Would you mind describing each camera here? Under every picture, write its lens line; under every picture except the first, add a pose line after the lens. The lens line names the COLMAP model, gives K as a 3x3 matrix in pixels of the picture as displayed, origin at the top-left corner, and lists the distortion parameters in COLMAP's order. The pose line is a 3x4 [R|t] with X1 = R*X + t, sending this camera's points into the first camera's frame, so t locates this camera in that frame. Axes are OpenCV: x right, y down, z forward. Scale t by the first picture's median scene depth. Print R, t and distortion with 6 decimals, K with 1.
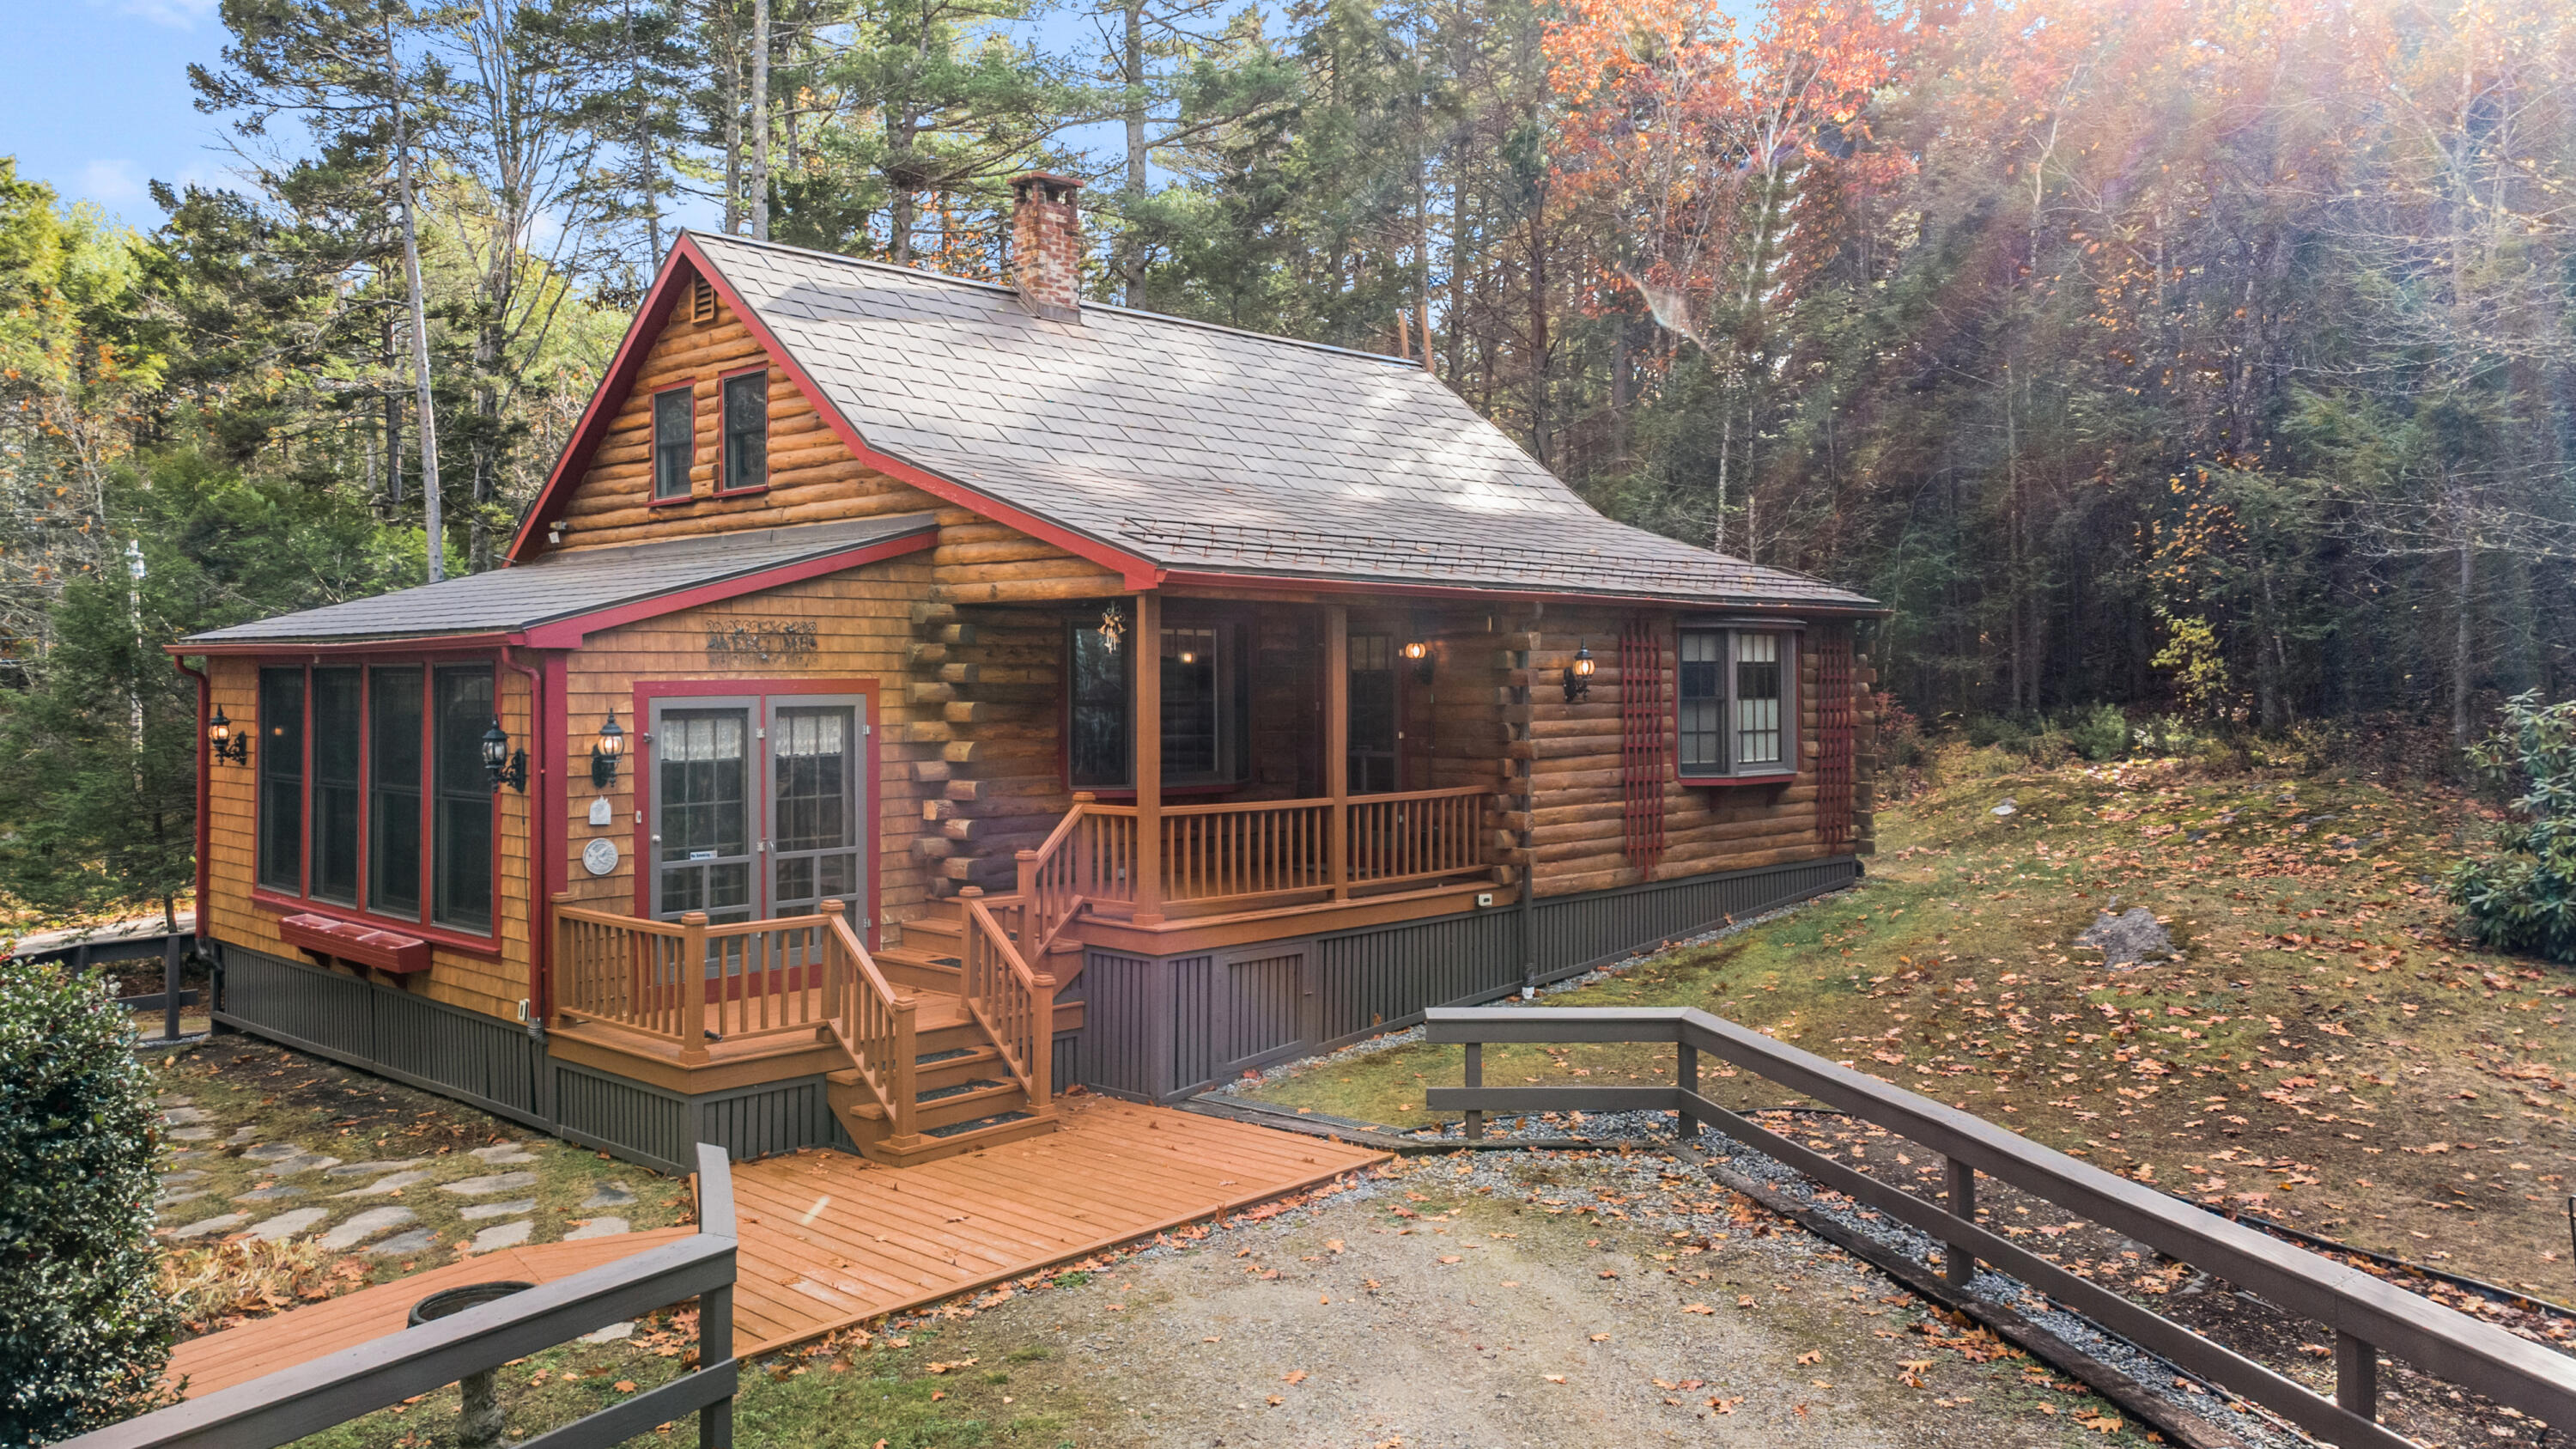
lens RADIAL K [[1897.8, 0, 1288.0], [0, 1897.8, 724.5], [0, 0, 1]] dist [0.036912, 0.001929]
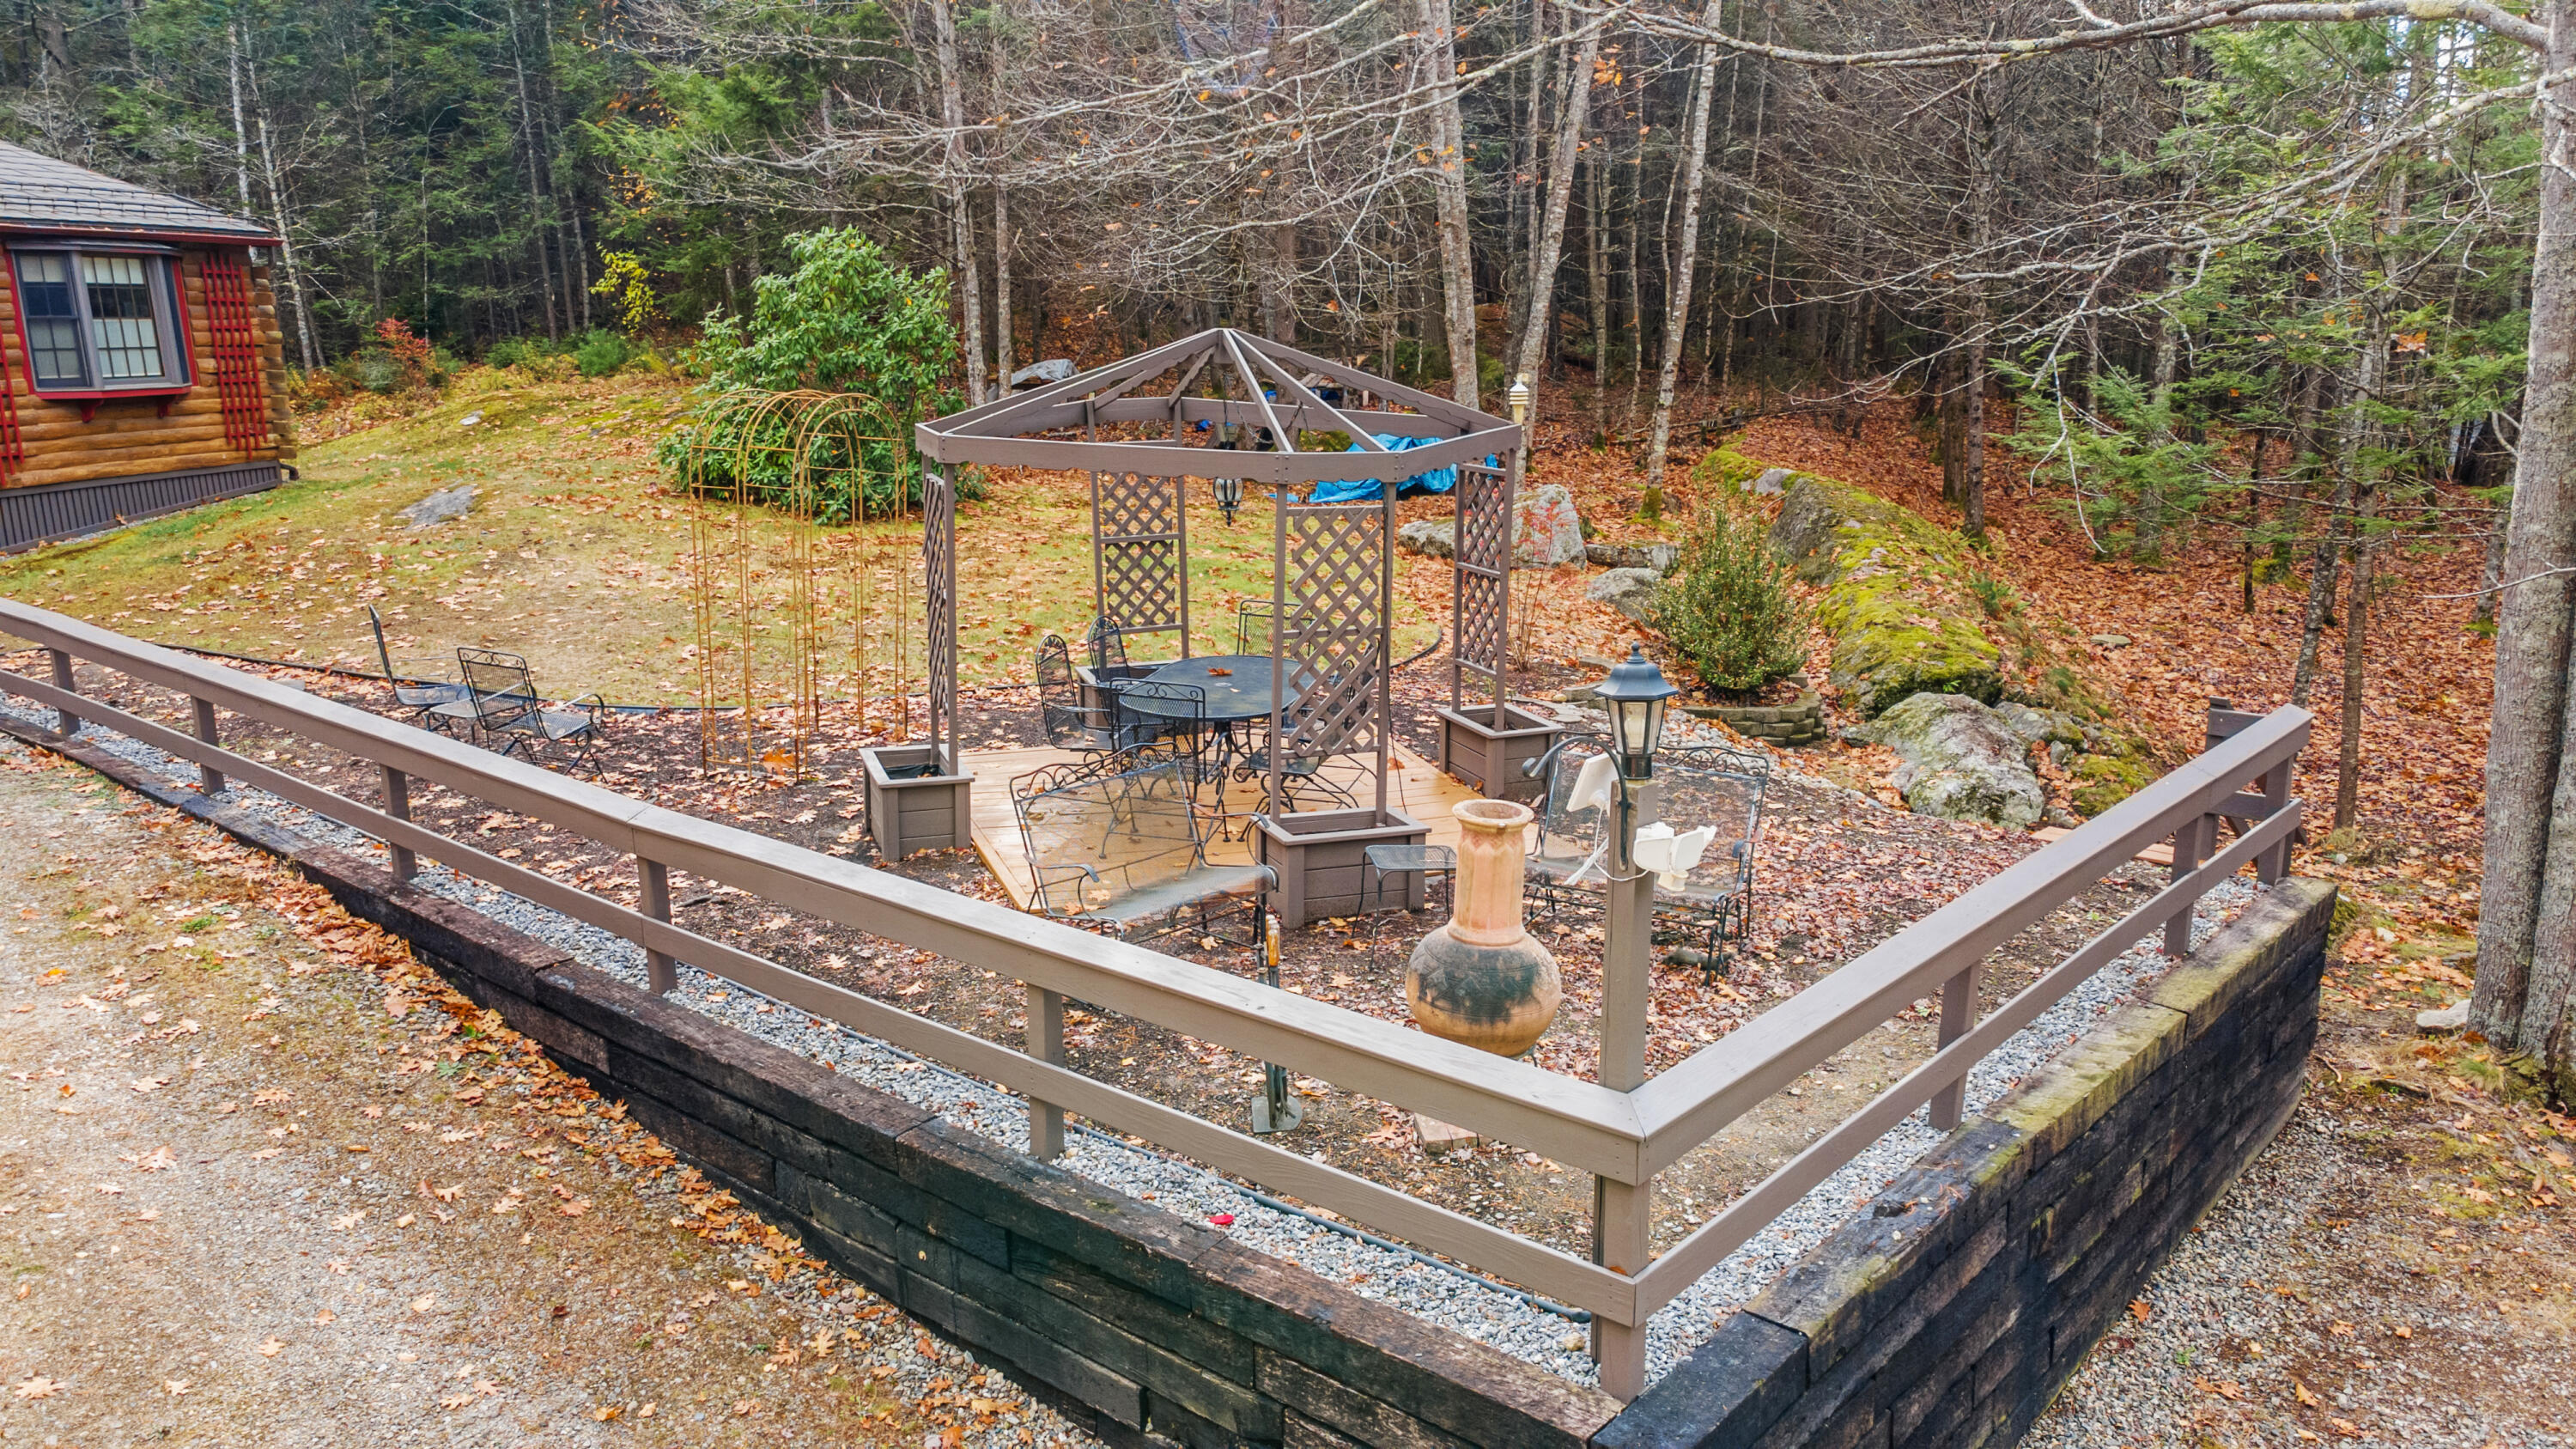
lens RADIAL K [[1848.9, 0, 1291.3], [0, 1848.9, 750.1], [0, 0, 1]] dist [0.038736, -0.001381]
pose [[0.815110, -0.138889, 0.562411, 0.171372], [0.021078, 0.977302, 0.210799, 0.017890], [-0.578923, -0.159970, 0.799536, -0.344943]]
